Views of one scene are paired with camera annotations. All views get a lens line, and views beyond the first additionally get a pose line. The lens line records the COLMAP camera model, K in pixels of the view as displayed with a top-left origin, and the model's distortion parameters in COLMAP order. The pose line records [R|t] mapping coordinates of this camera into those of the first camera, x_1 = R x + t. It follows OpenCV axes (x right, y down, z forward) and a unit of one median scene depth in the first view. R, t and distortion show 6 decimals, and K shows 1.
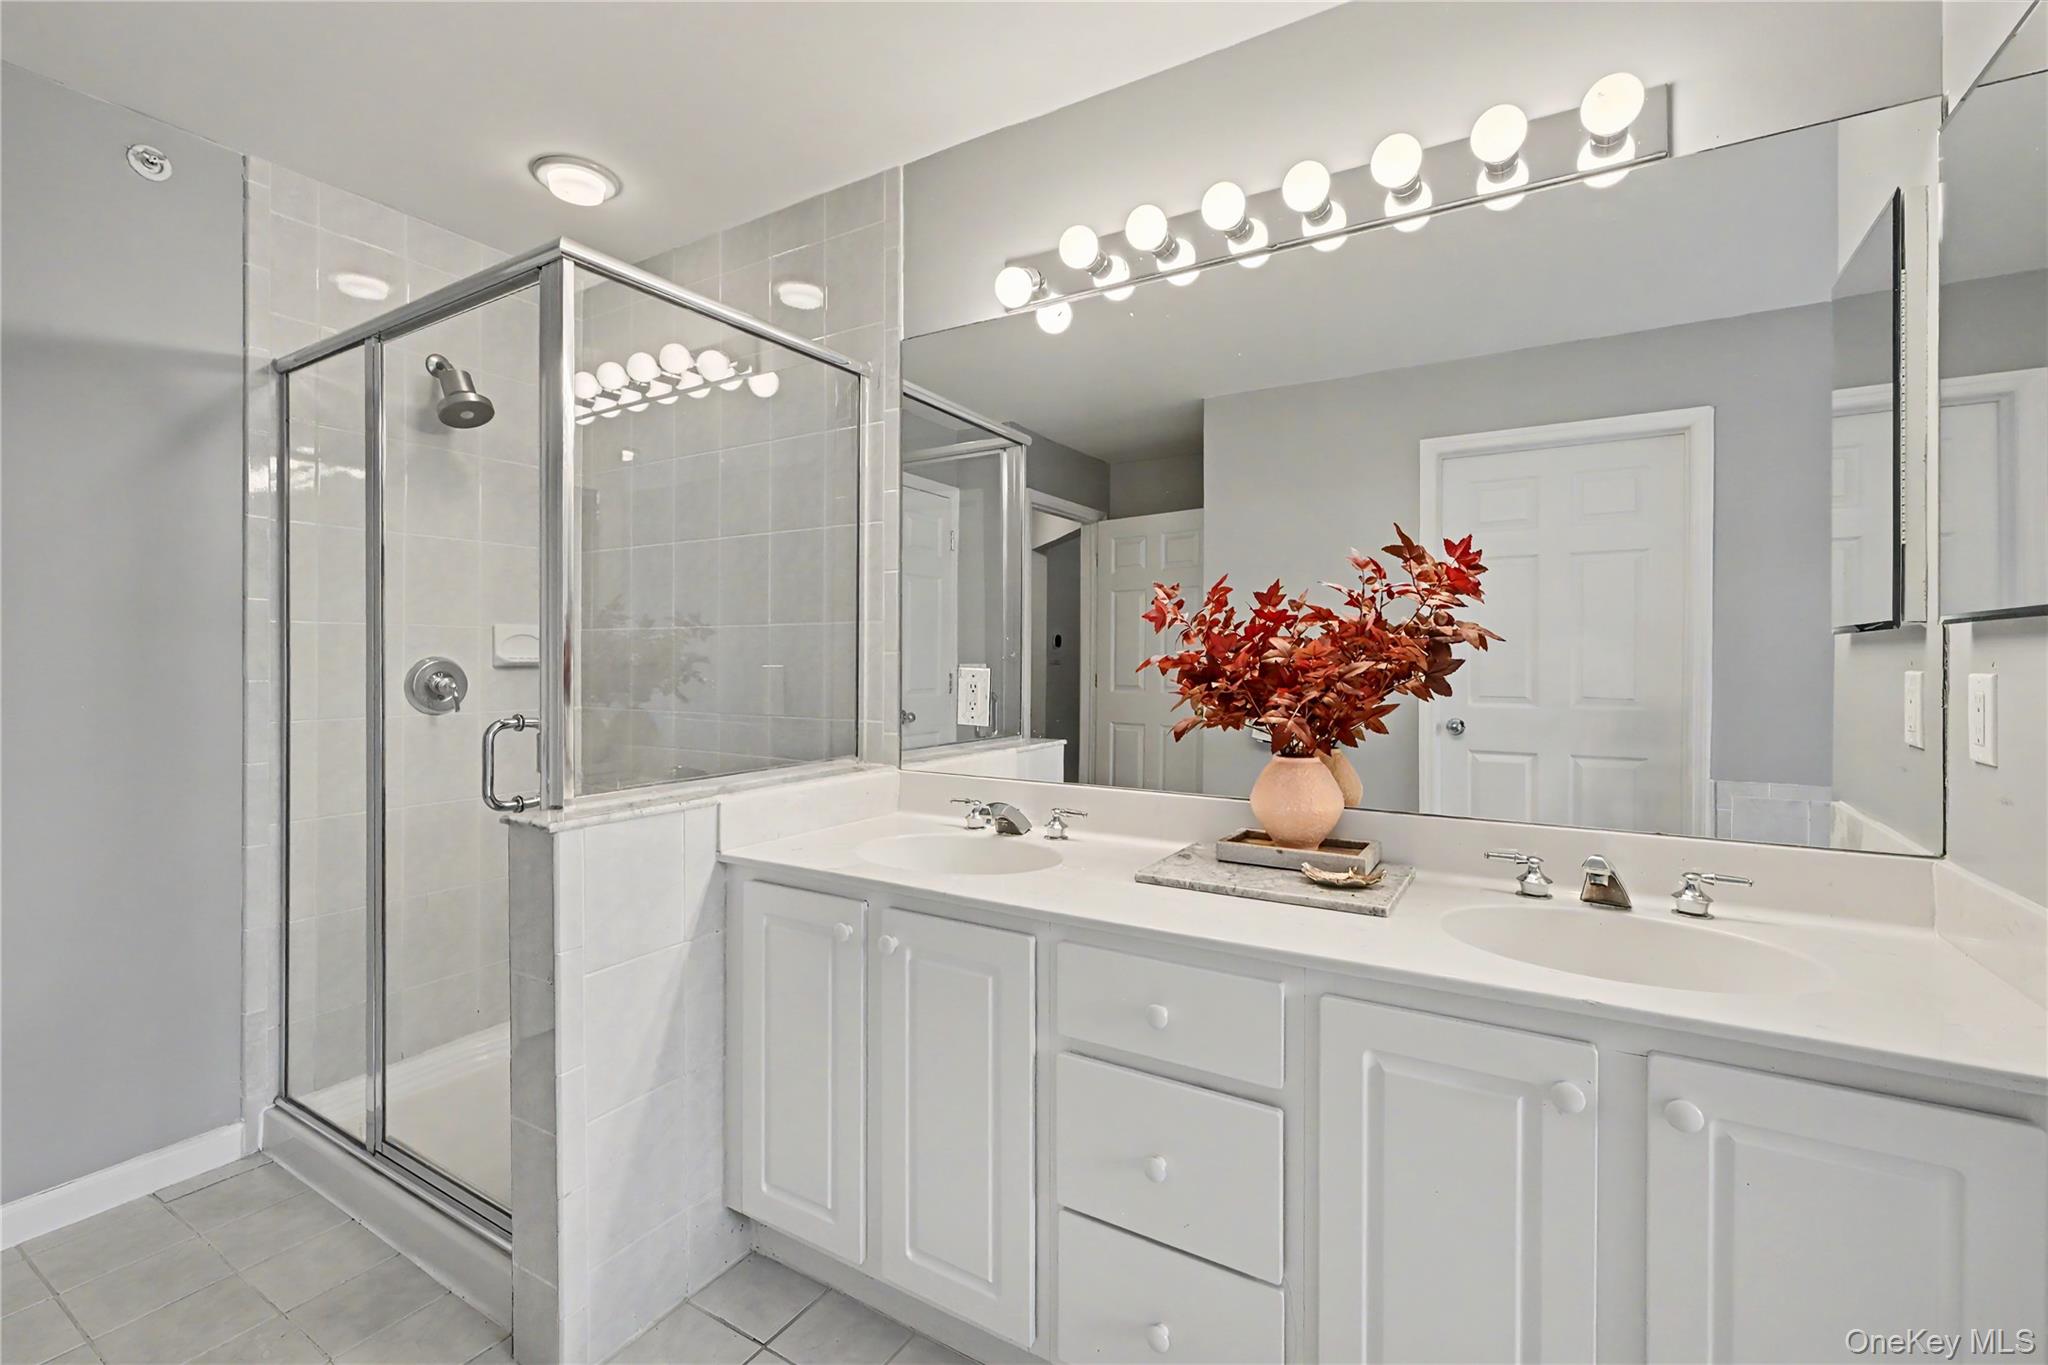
lens RADIAL K [[898.3, 0, 1020.2], [0, 898.3, 658.1], [0, 0, 1]] dist [0.000247, -0.000072]
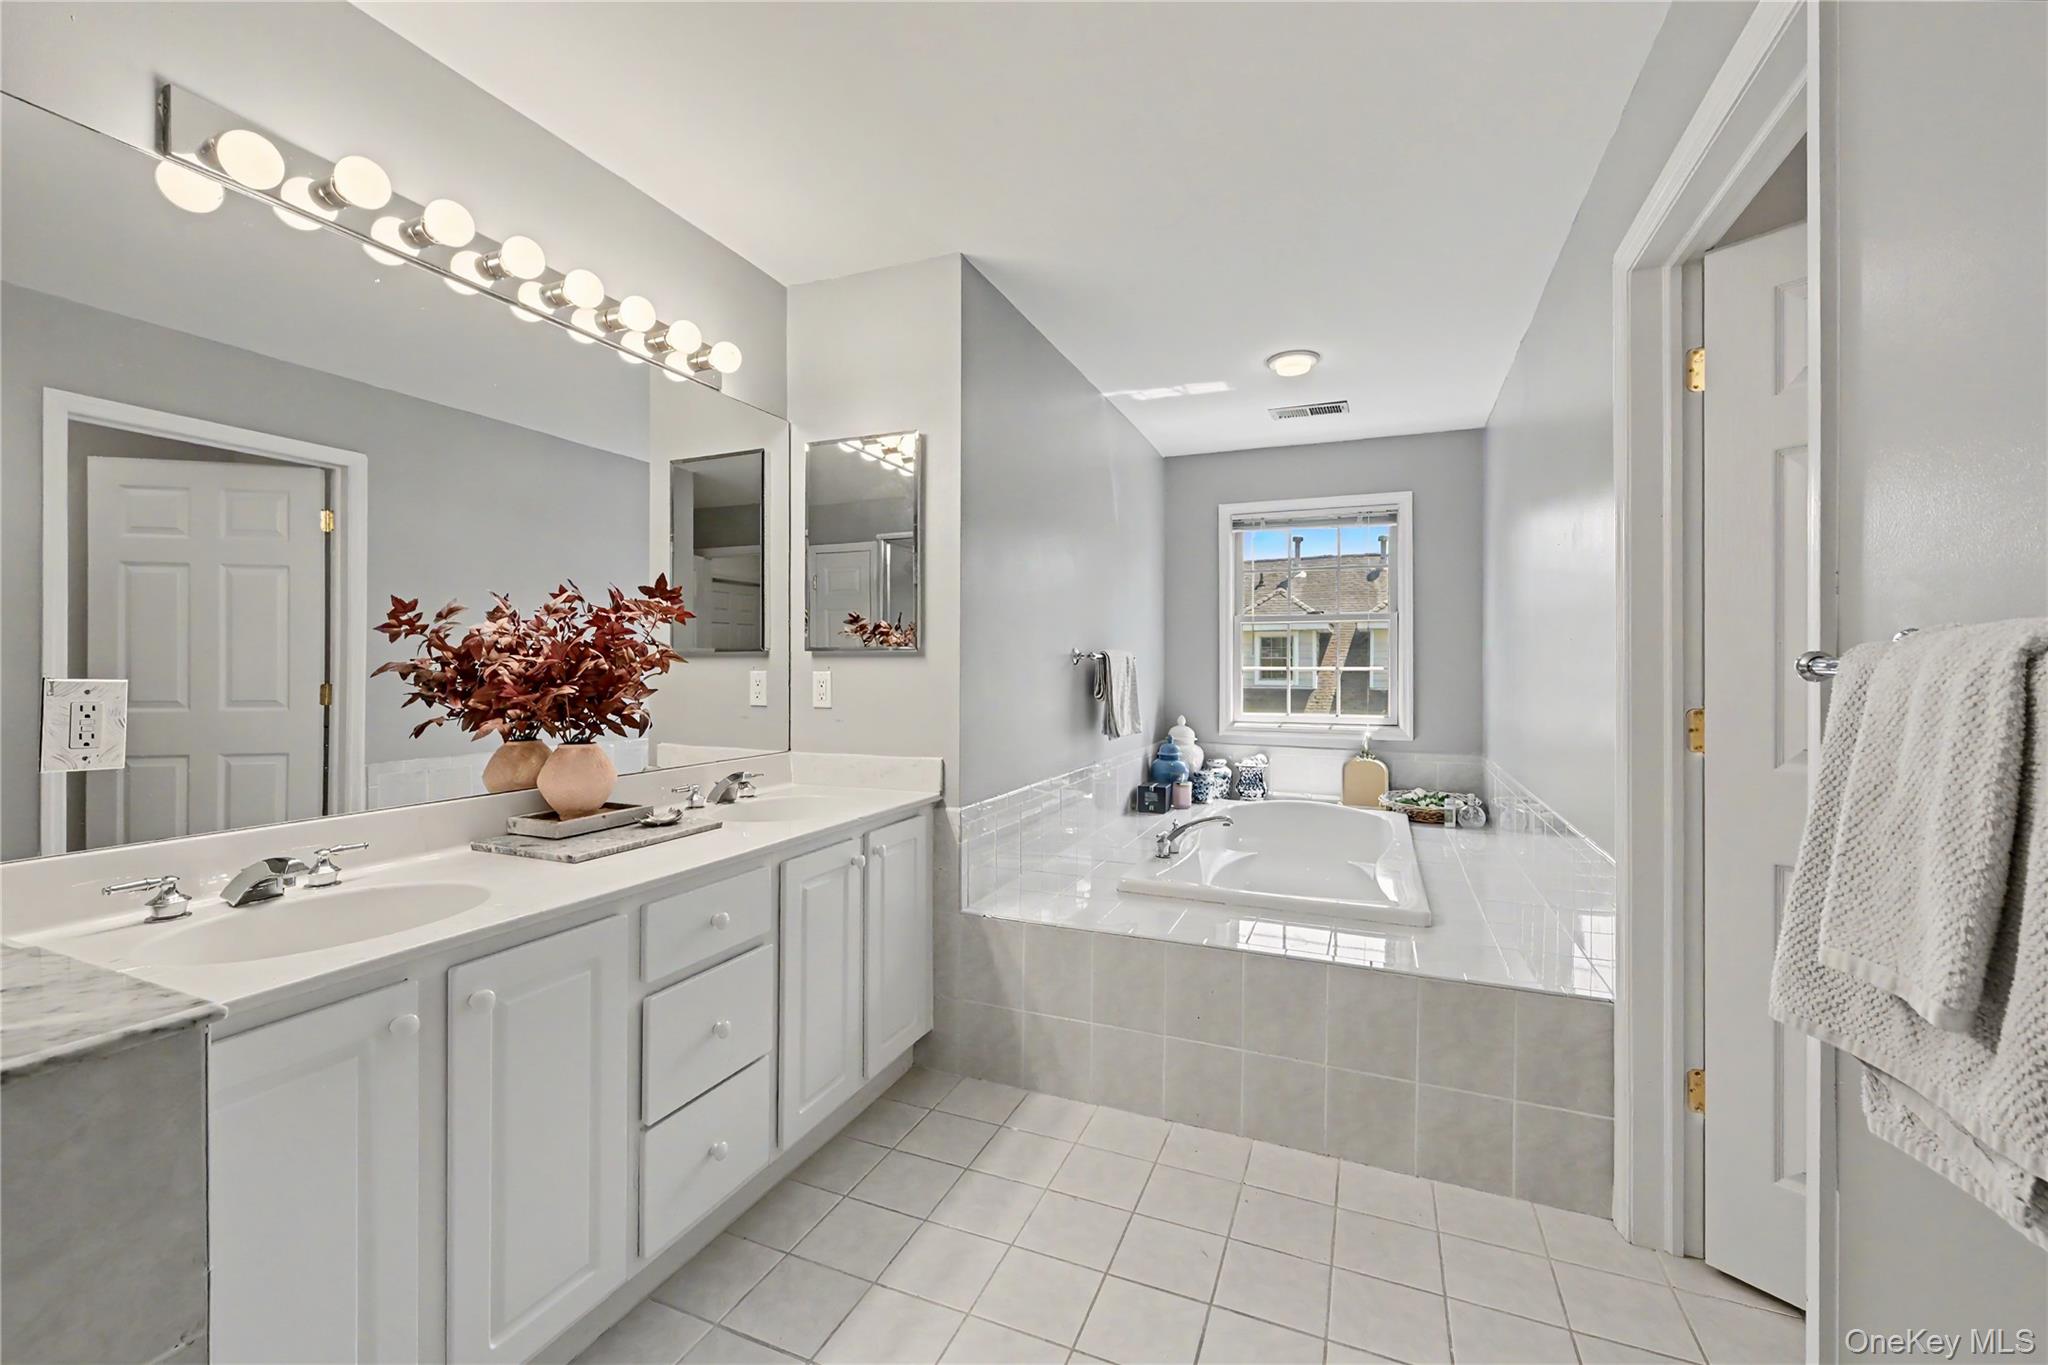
lens RADIAL K [[858.7, 0, 1015.3], [0, 858.7, 665.0], [0, 0, 1]] dist [-0.000439, -0.000084]
pose [[-0.153167, -0.001128, 0.988200, -0.787174], [-0.000481, 0.999999, 0.001067, 0.000306], [-0.988200, -0.000312, -0.153167, 0.481973]]
